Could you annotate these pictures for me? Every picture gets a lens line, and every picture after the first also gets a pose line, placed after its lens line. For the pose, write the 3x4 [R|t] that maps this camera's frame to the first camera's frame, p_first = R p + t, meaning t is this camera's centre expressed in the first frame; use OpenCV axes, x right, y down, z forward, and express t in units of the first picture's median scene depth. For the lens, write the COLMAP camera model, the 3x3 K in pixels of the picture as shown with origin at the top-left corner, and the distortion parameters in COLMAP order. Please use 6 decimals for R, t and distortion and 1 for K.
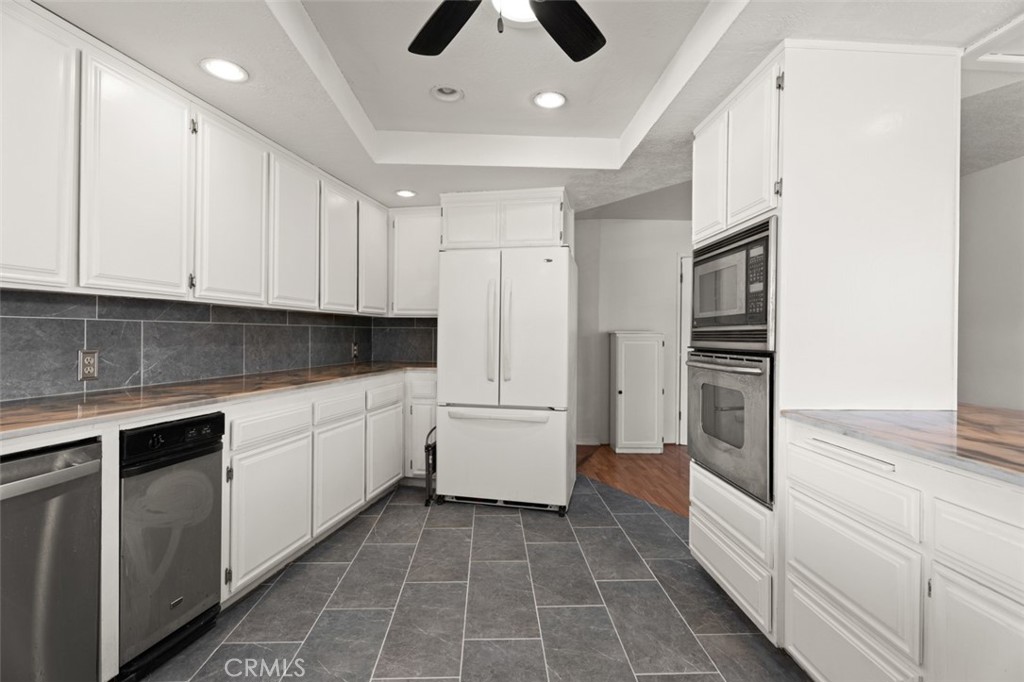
lens RADIAL K [[458.1, 0, 512.0], [0, 458.1, 341.0], [0, 0, 1]] dist [-0.001712, -0.000296]
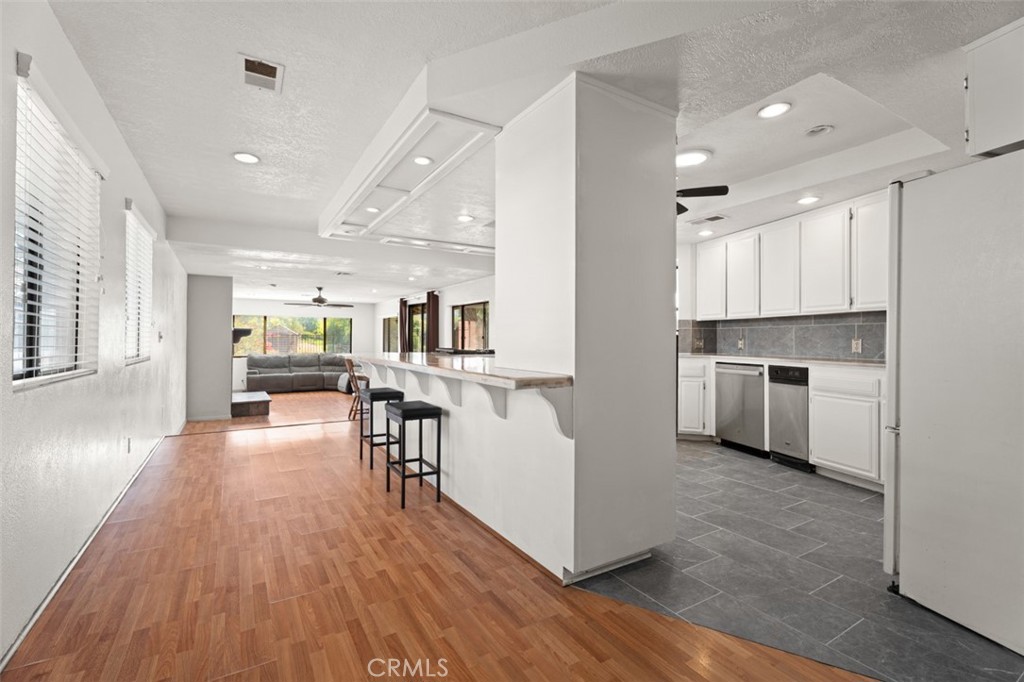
lens RADIAL K [[458.1, 0, 512.0], [0, 458.1, 341.0], [0, 0, 1]] dist [-0.001712, -0.000296]
pose [[-0.875200, -0.010803, -0.483641, 1.434093], [-0.021132, 0.999650, 0.015910, 0.028793], [0.483300, 0.024145, -0.875122, 2.033282]]
